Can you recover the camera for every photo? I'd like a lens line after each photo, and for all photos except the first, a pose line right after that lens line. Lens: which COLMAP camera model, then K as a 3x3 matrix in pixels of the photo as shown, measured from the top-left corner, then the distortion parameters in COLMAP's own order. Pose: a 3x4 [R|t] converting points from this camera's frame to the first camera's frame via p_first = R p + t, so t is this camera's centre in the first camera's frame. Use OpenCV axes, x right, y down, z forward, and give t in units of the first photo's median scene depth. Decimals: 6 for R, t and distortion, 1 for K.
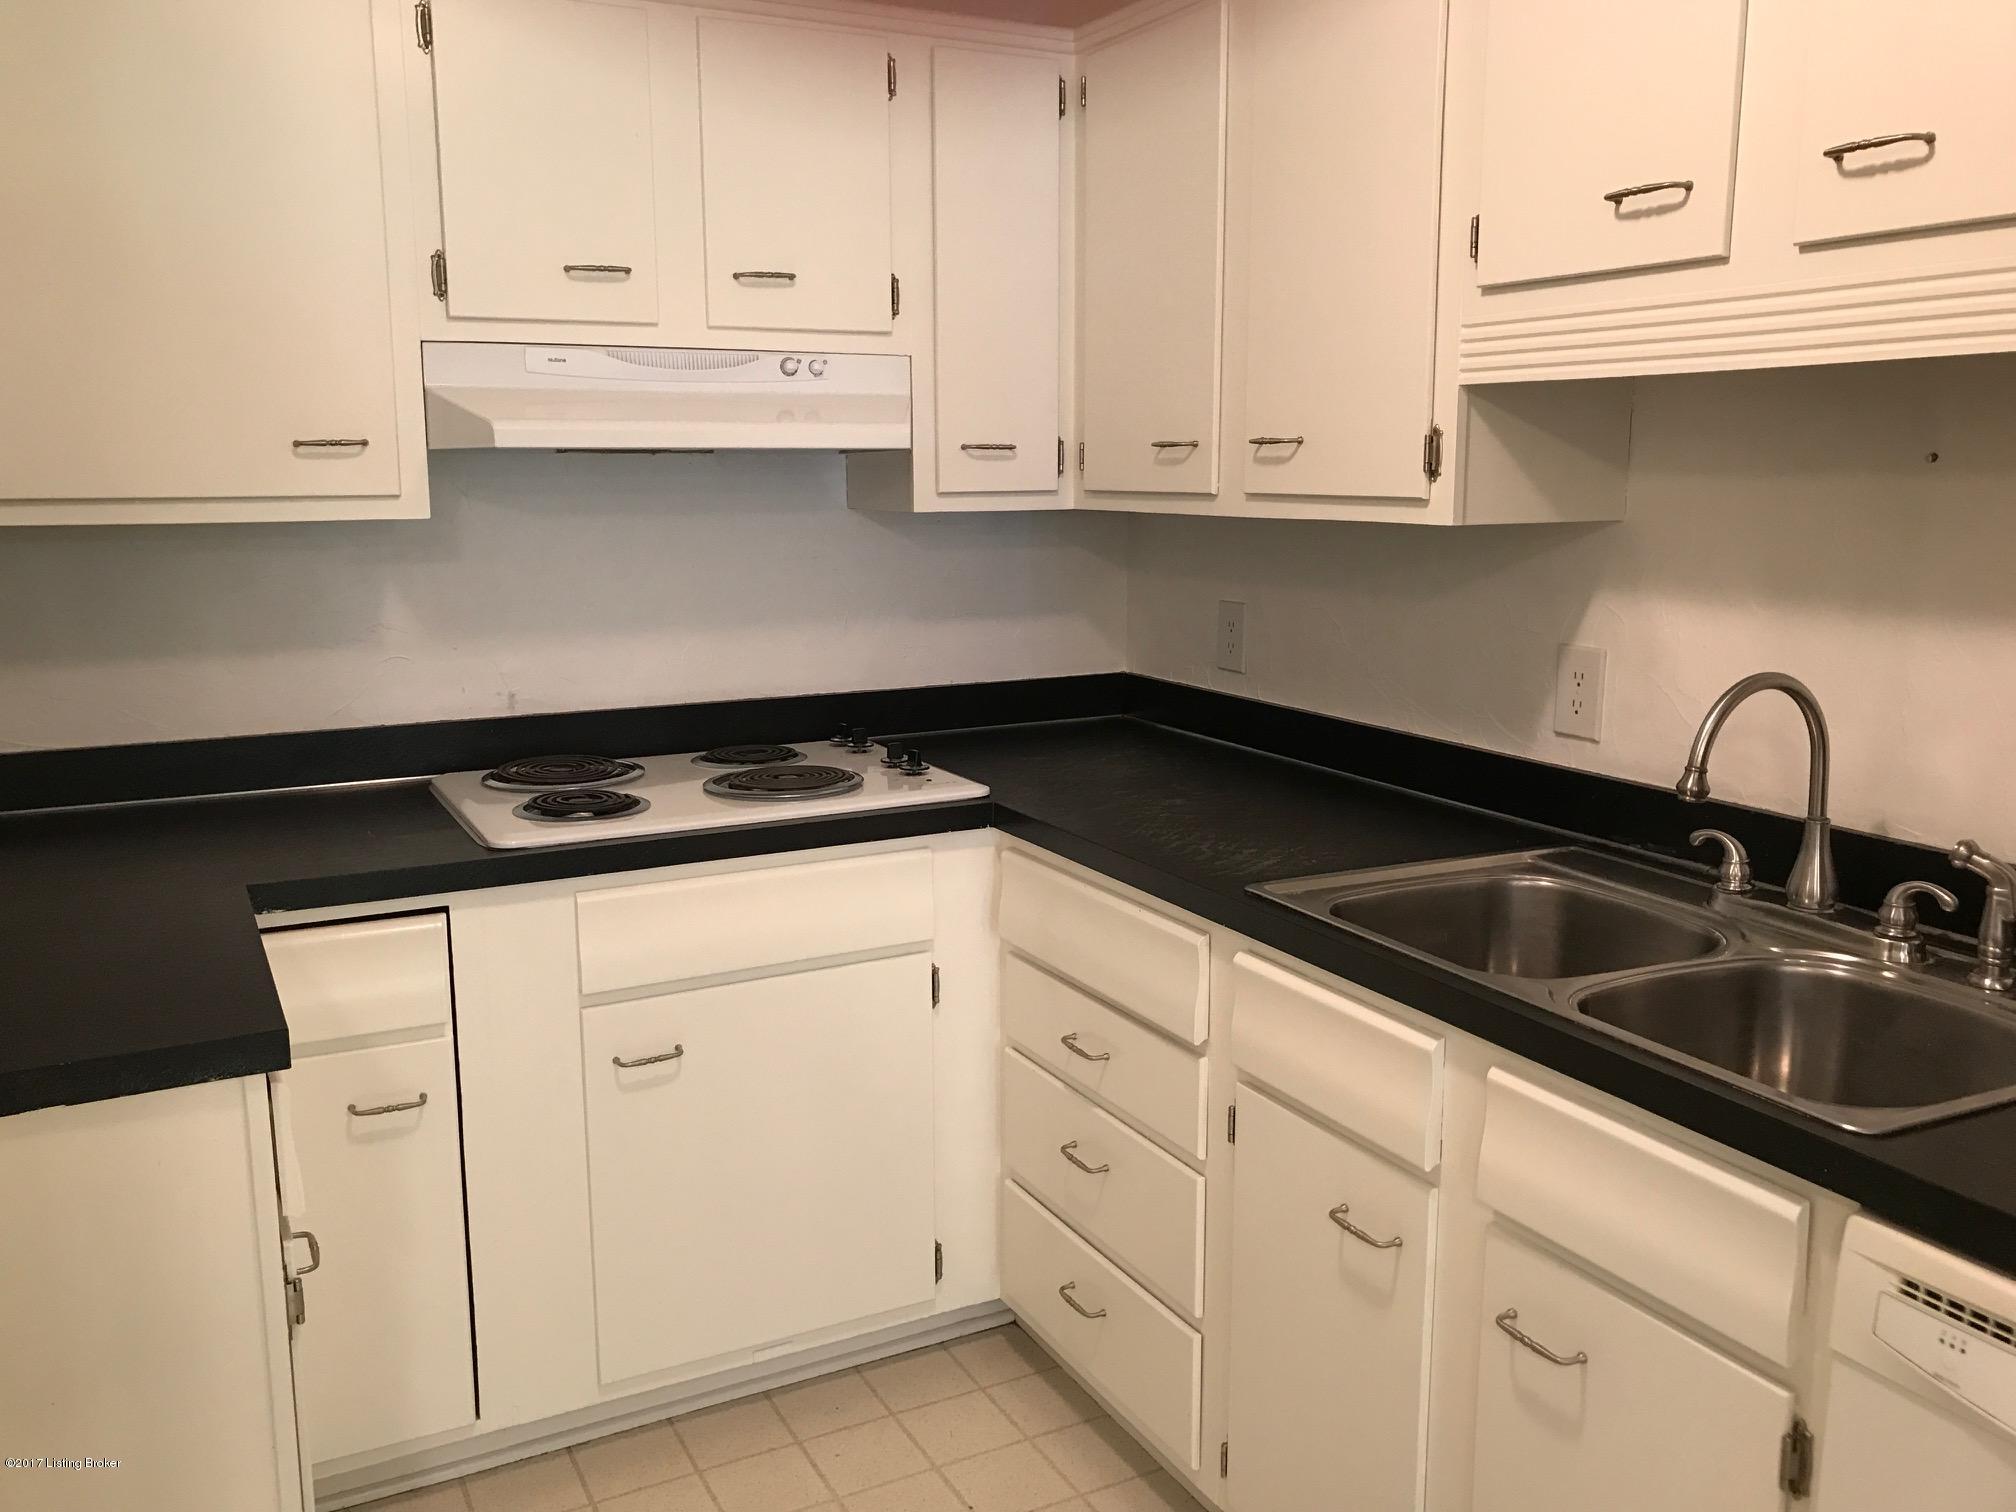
lens RADIAL K [[1647.7, 0, 999.0], [0, 1647.7, 748.5], [0, 0, 1]] dist [-0.011148, 0.006589]
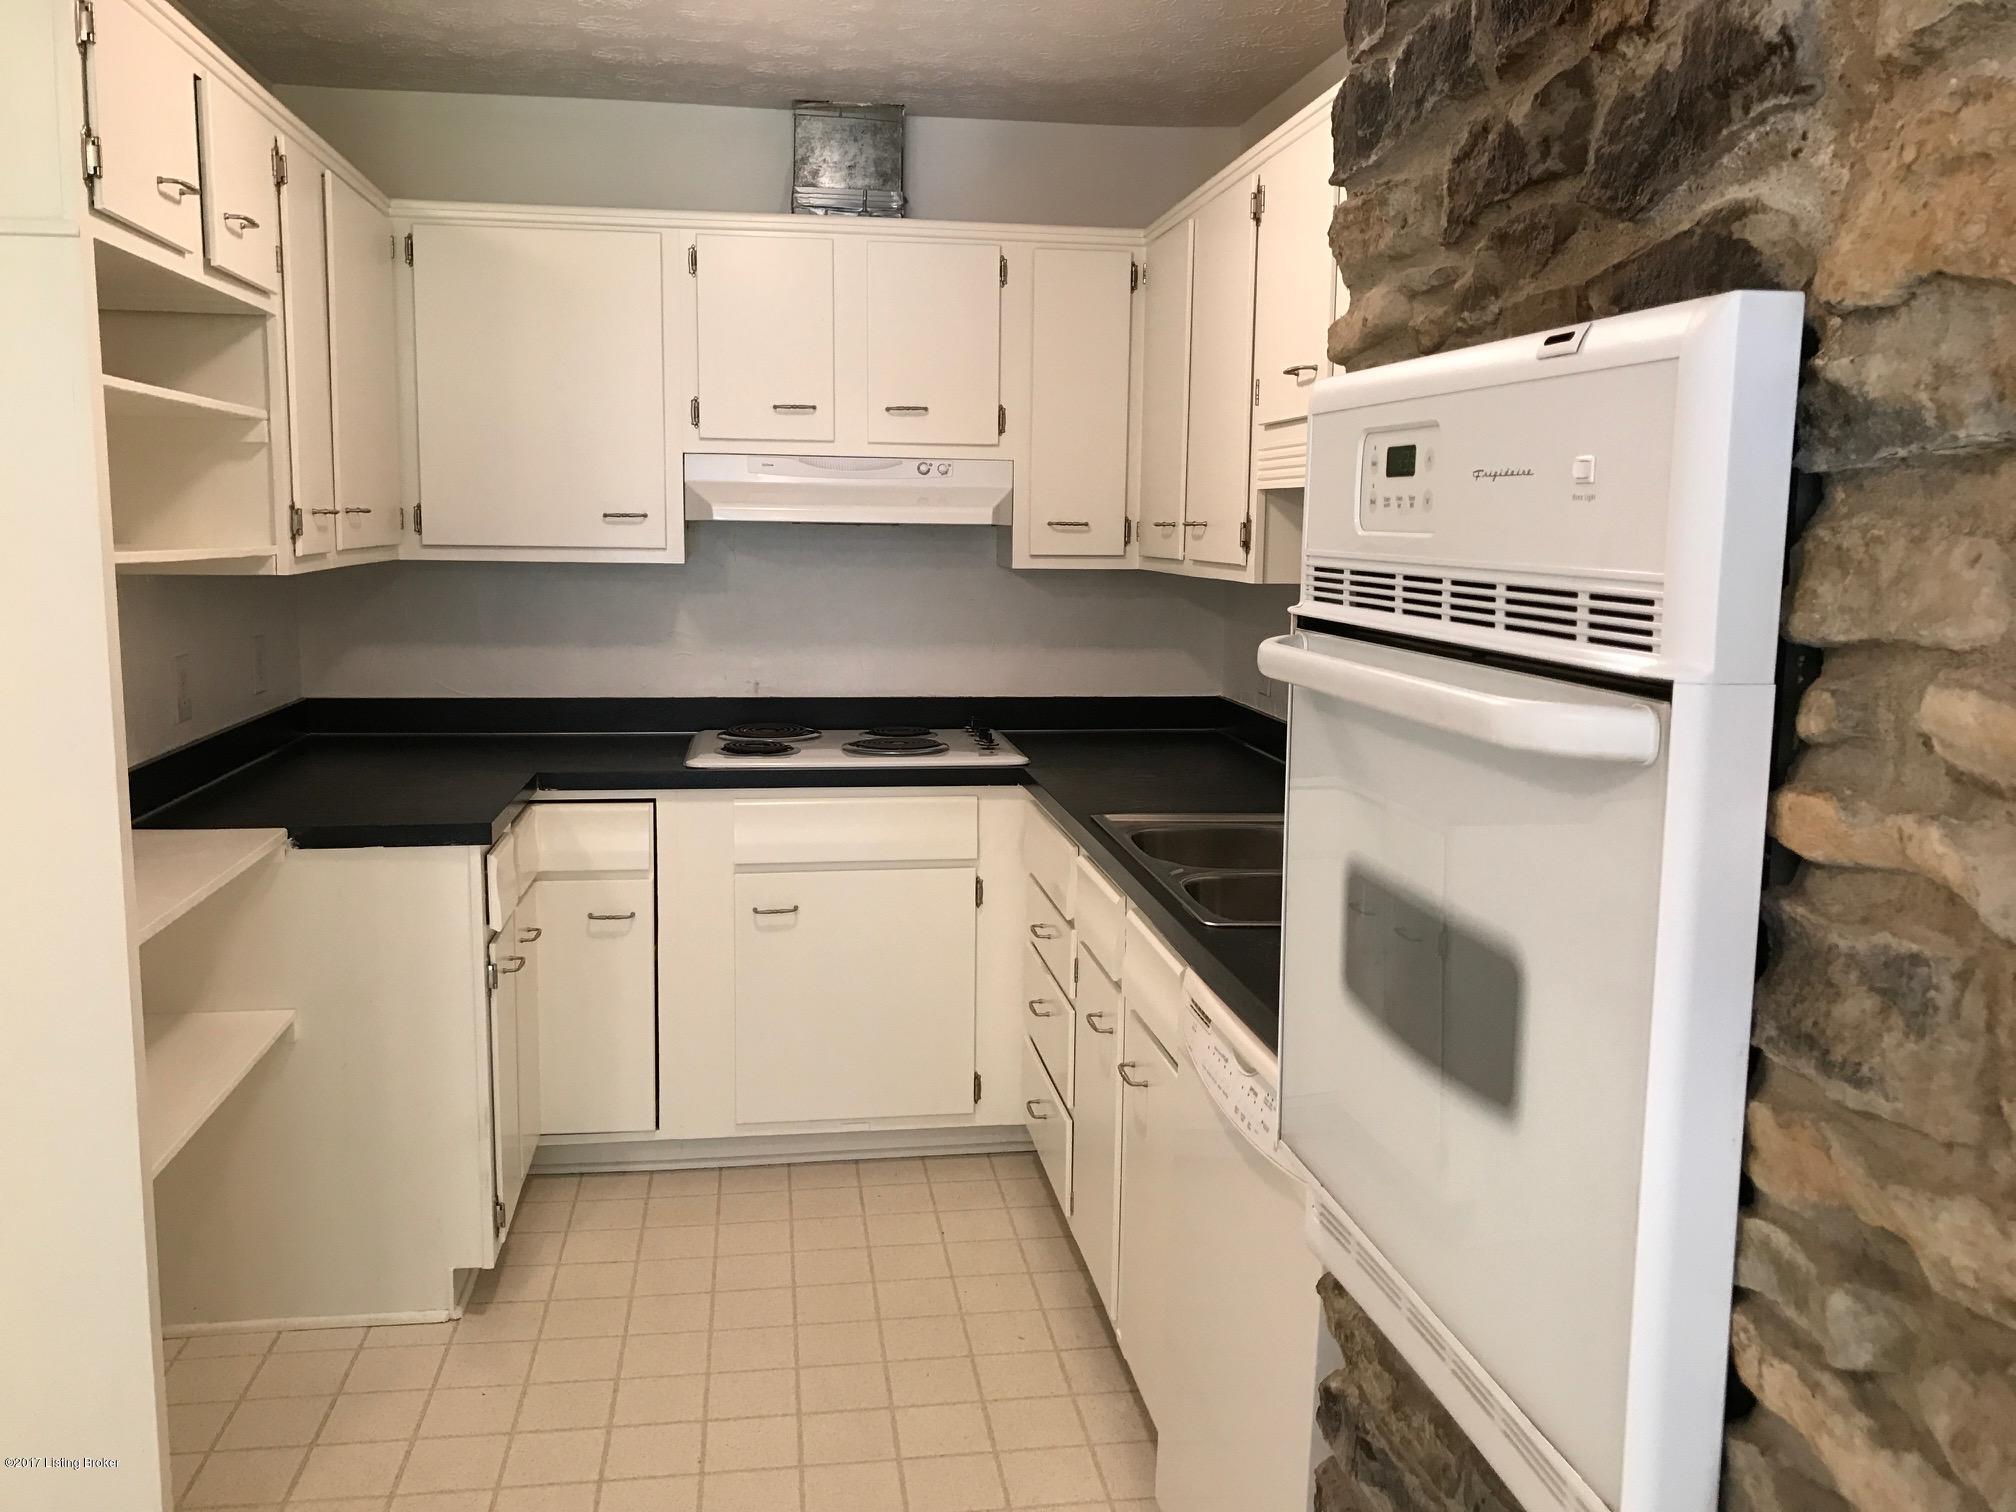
lens RADIAL K [[1647.7, 0, 1012.1], [0, 1647.7, 743.2], [0, 0, 1]] dist [-0.011148, 0.006589]
pose [[0.944383, 0.060110, -0.323308, 0.461300], [-0.073775, 0.996819, -0.030166, 0.056319], [0.320466, 0.052341, 0.945813, -0.381116]]
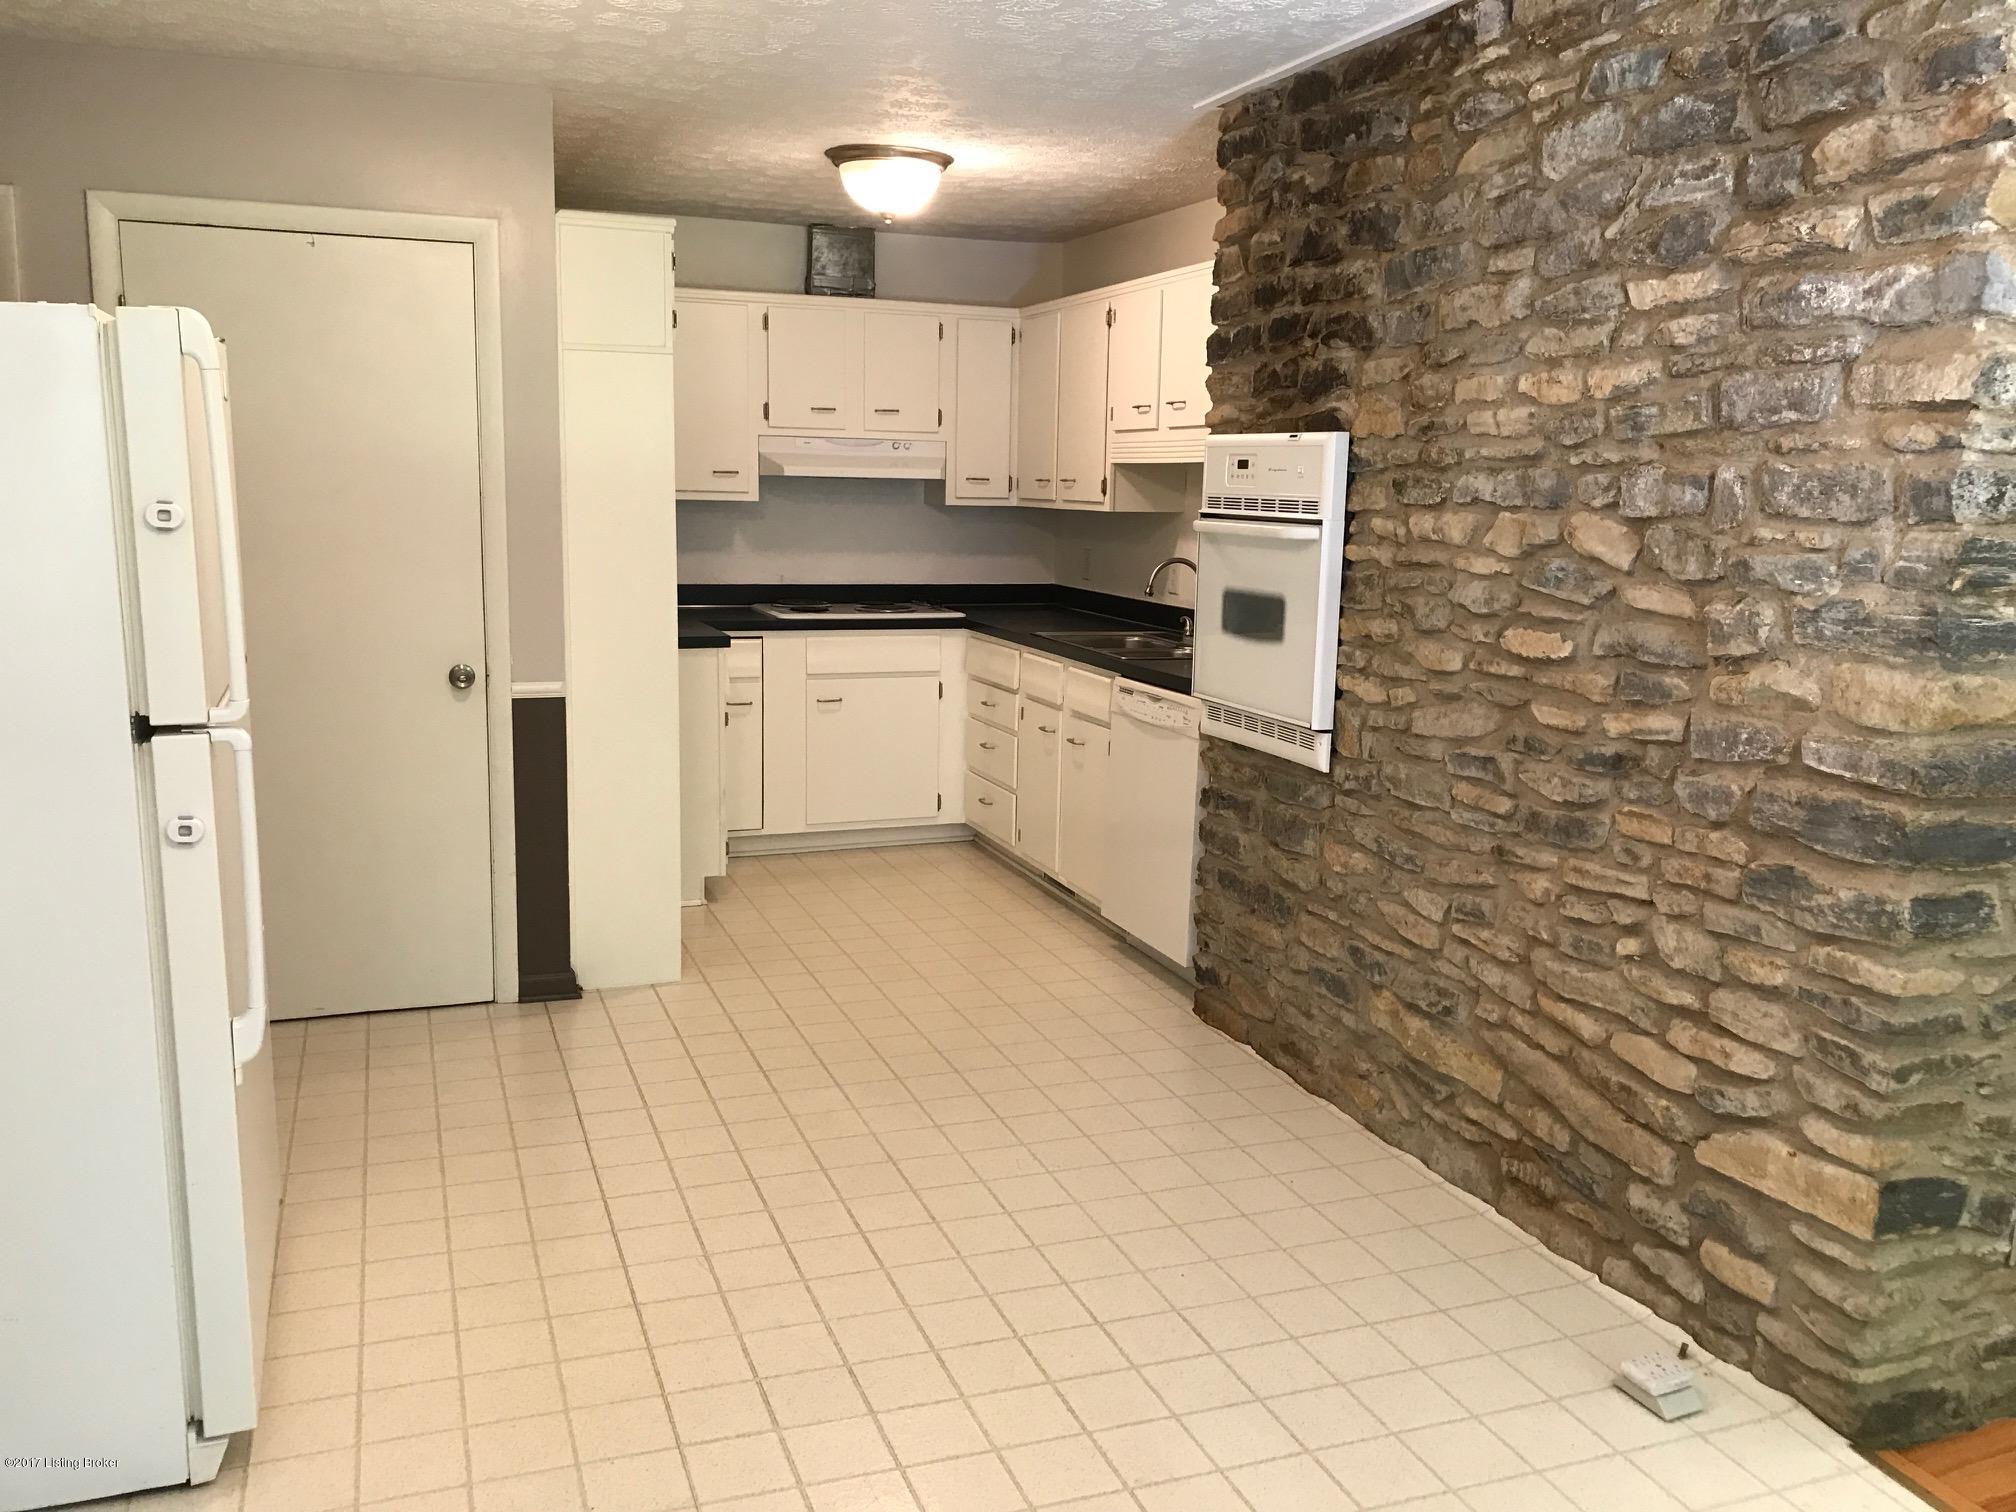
lens RADIAL K [[1647.7, 0, 1019.5], [0, 1647.7, 774.3], [0, 0, 1]] dist [-0.011148, 0.006589]
pose [[0.992977, 0.045299, -0.109292, 0.377874], [-0.045171, 0.998973, 0.003644, 0.267057], [0.109345, 0.001319, 0.994003, -1.567161]]
